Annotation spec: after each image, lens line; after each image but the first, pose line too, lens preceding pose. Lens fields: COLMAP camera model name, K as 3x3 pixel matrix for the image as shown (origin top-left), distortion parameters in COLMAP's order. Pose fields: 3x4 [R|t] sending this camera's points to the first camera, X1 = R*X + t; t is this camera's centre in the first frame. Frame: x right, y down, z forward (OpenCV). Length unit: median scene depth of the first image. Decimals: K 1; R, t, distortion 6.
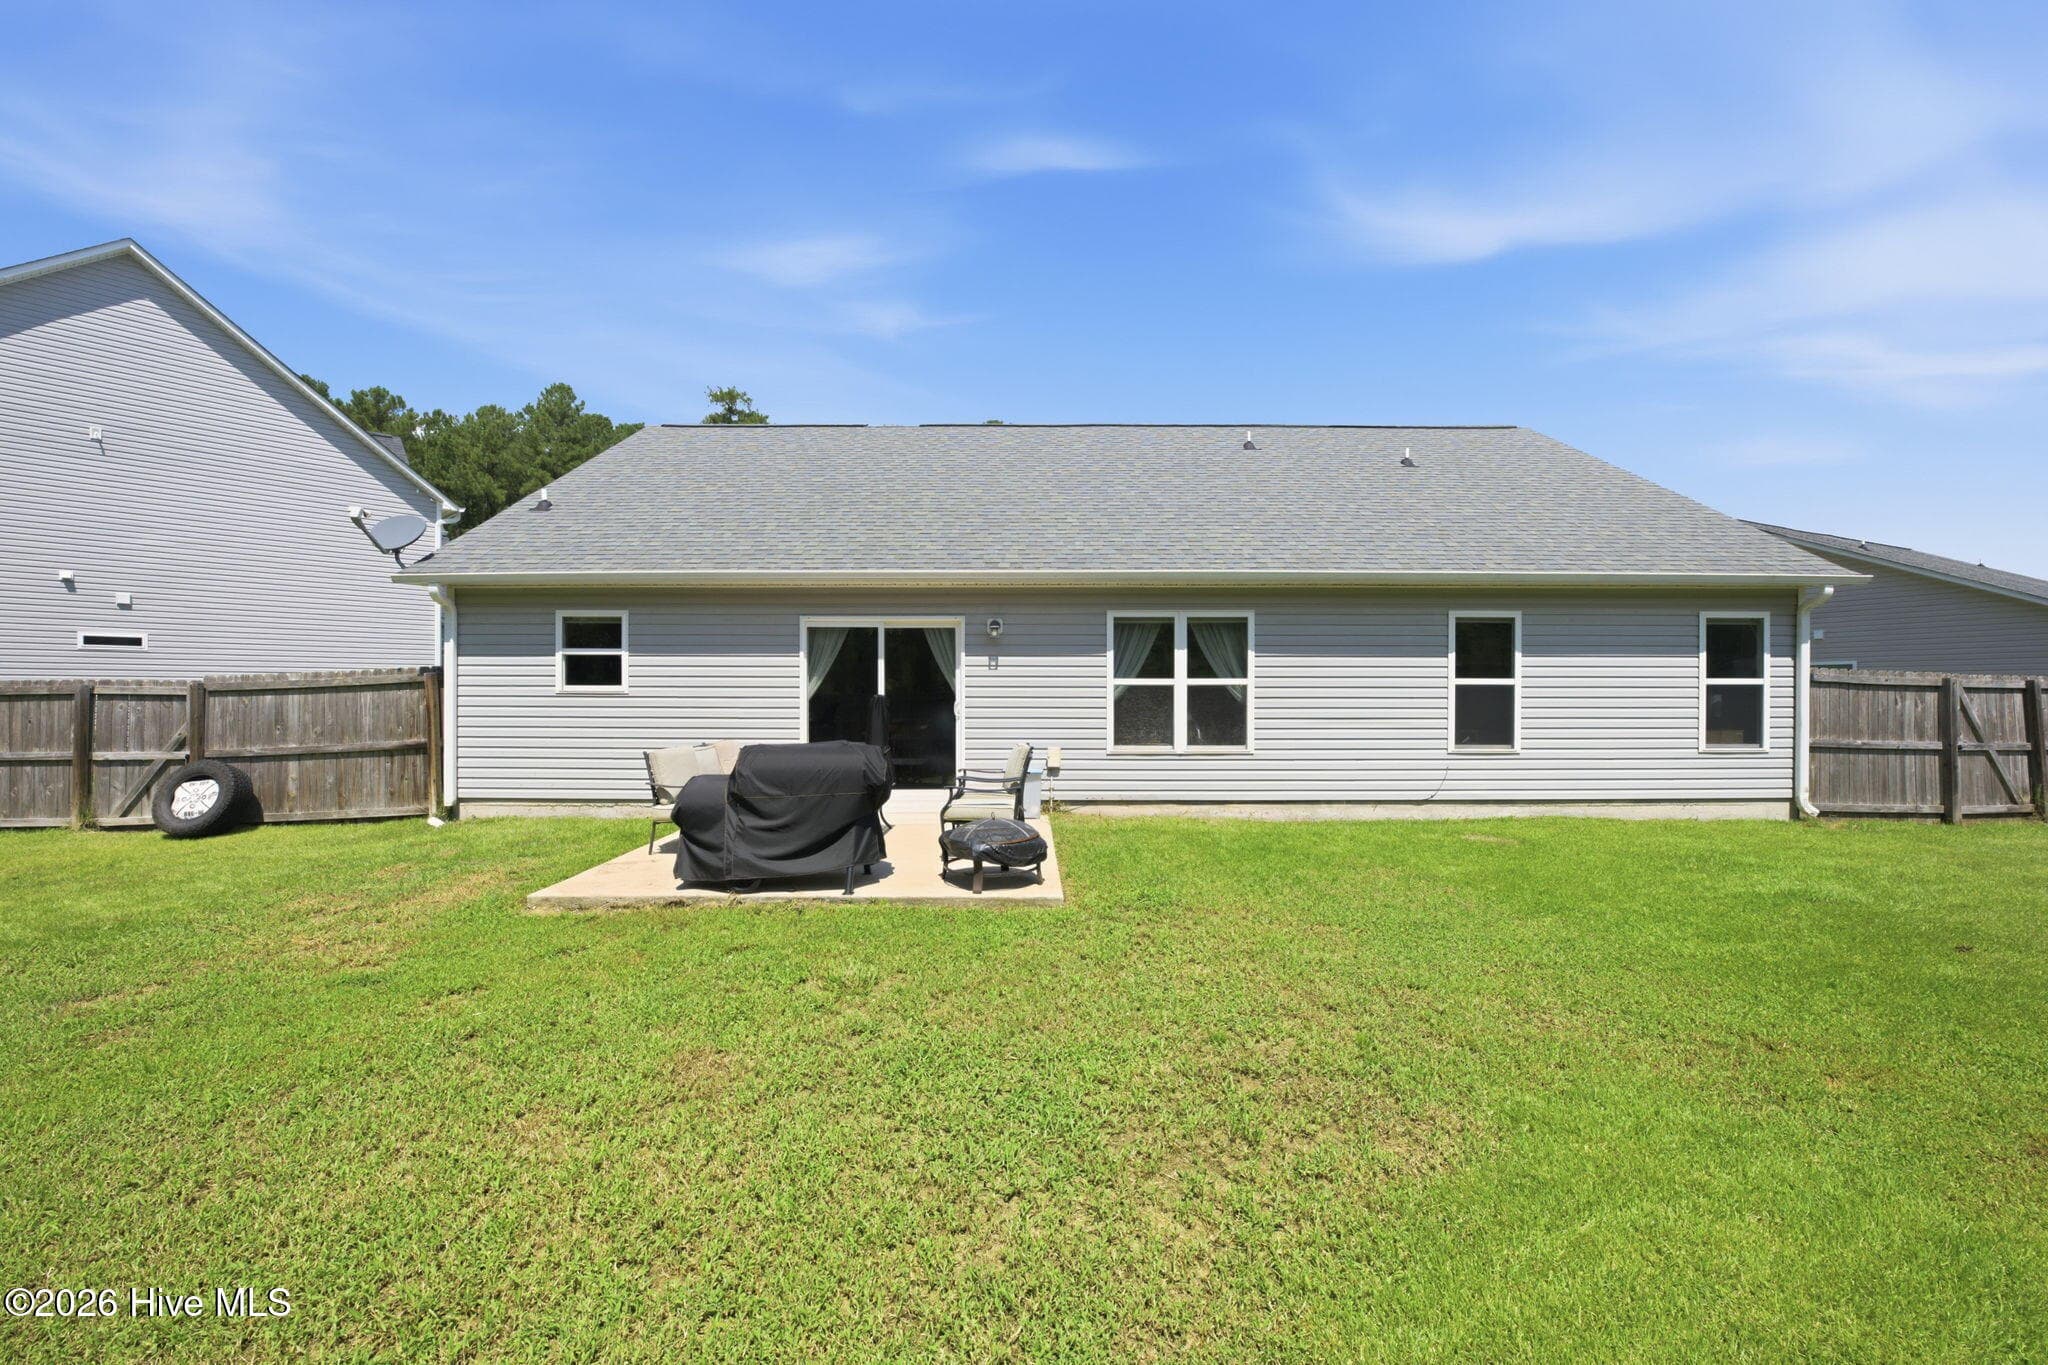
lens RADIAL K [[829.9, 0, 1020.7], [0, 829.9, 707.0], [0, 0, 1]] dist [-0.031419, 0.004280]
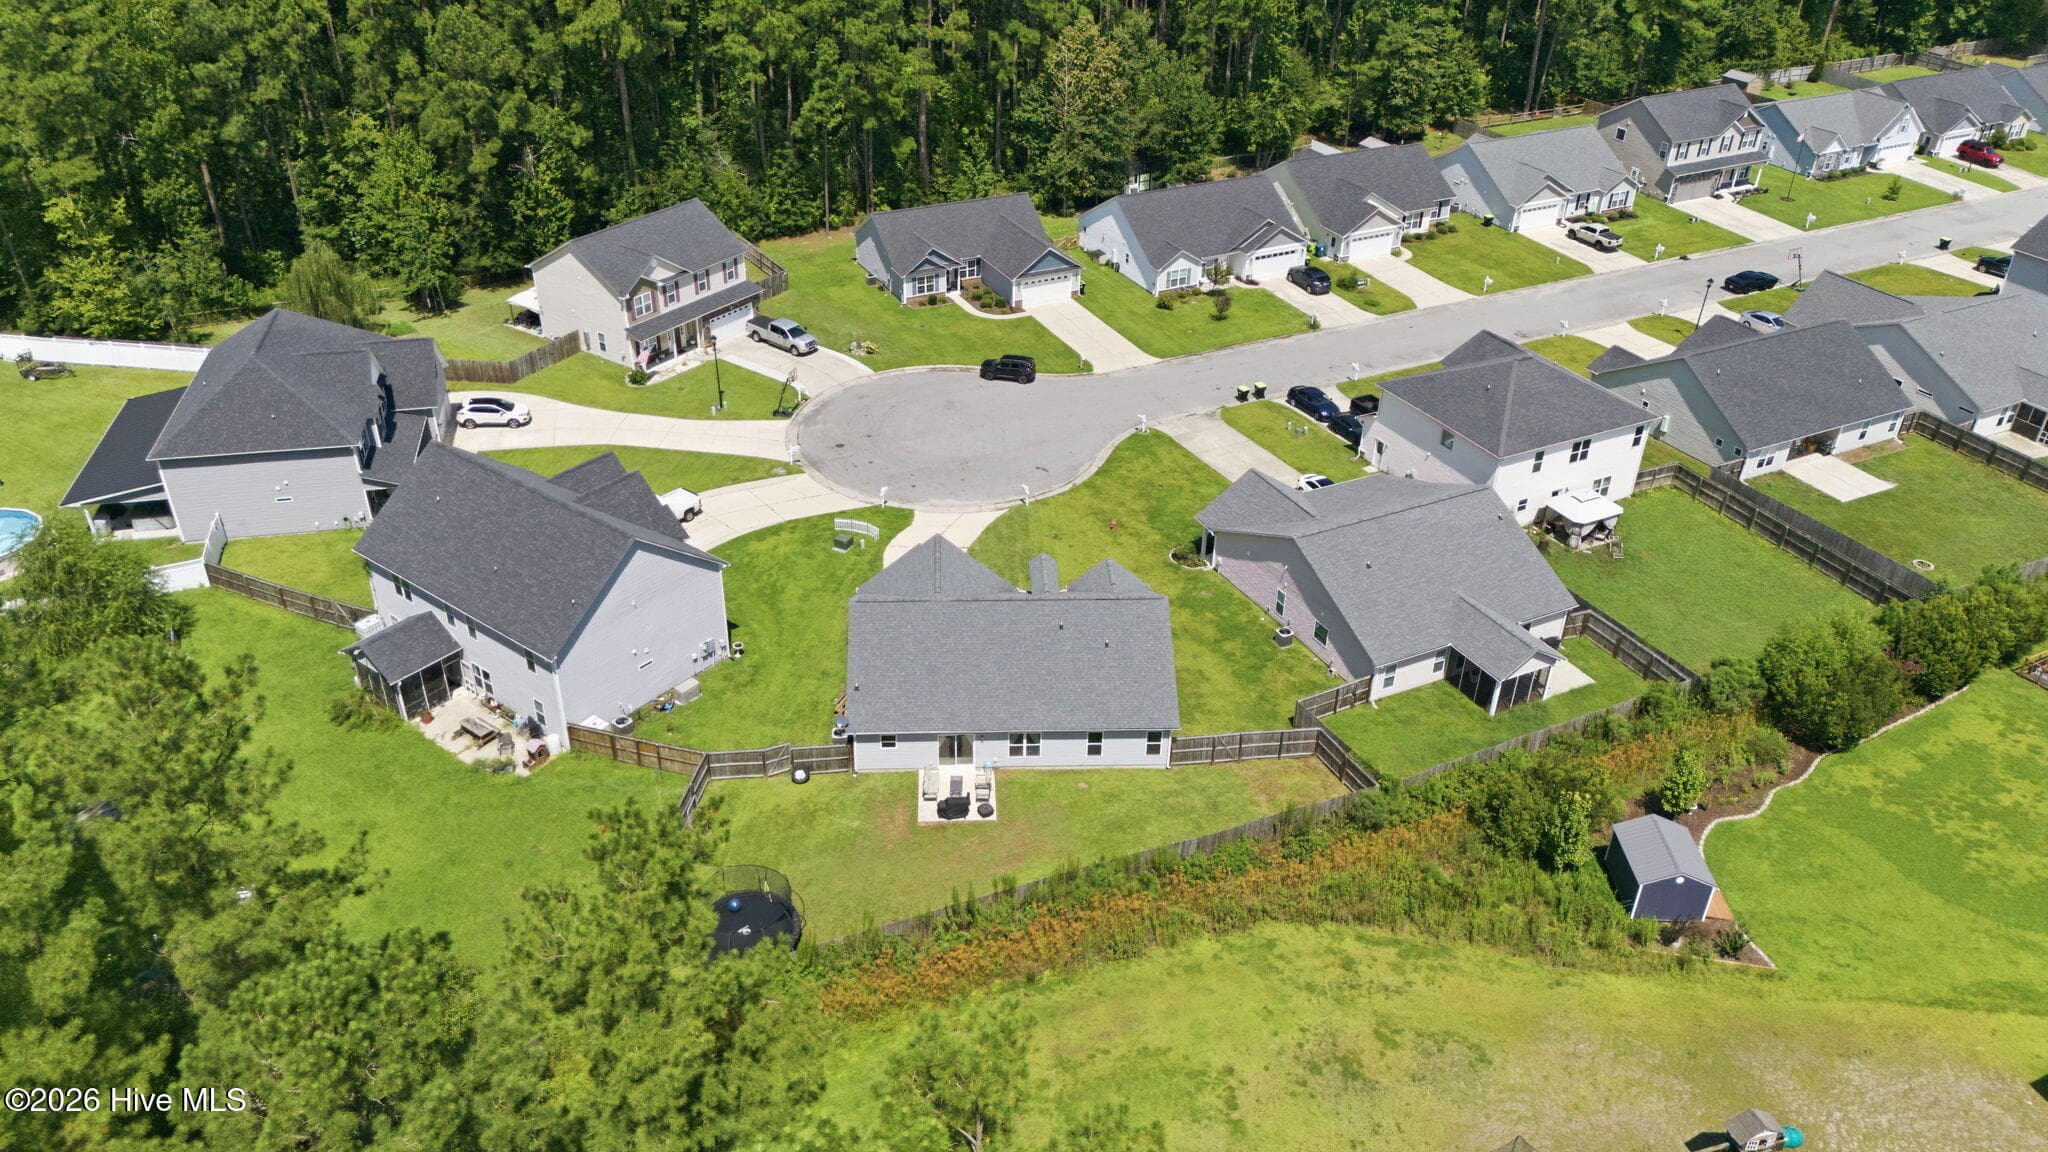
lens RADIAL K [[1497.8, 0, 1024.0], [0, 1497.8, 576.0], [0, 0, 1]] dist [0.088705, -0.101964]
pose [[0.998667, -0.013574, 0.049798, -0.191000], [-0.014079, 0.856580, 0.515823, -4.860368], [-0.049657, -0.515837, 0.855247, -5.286077]]
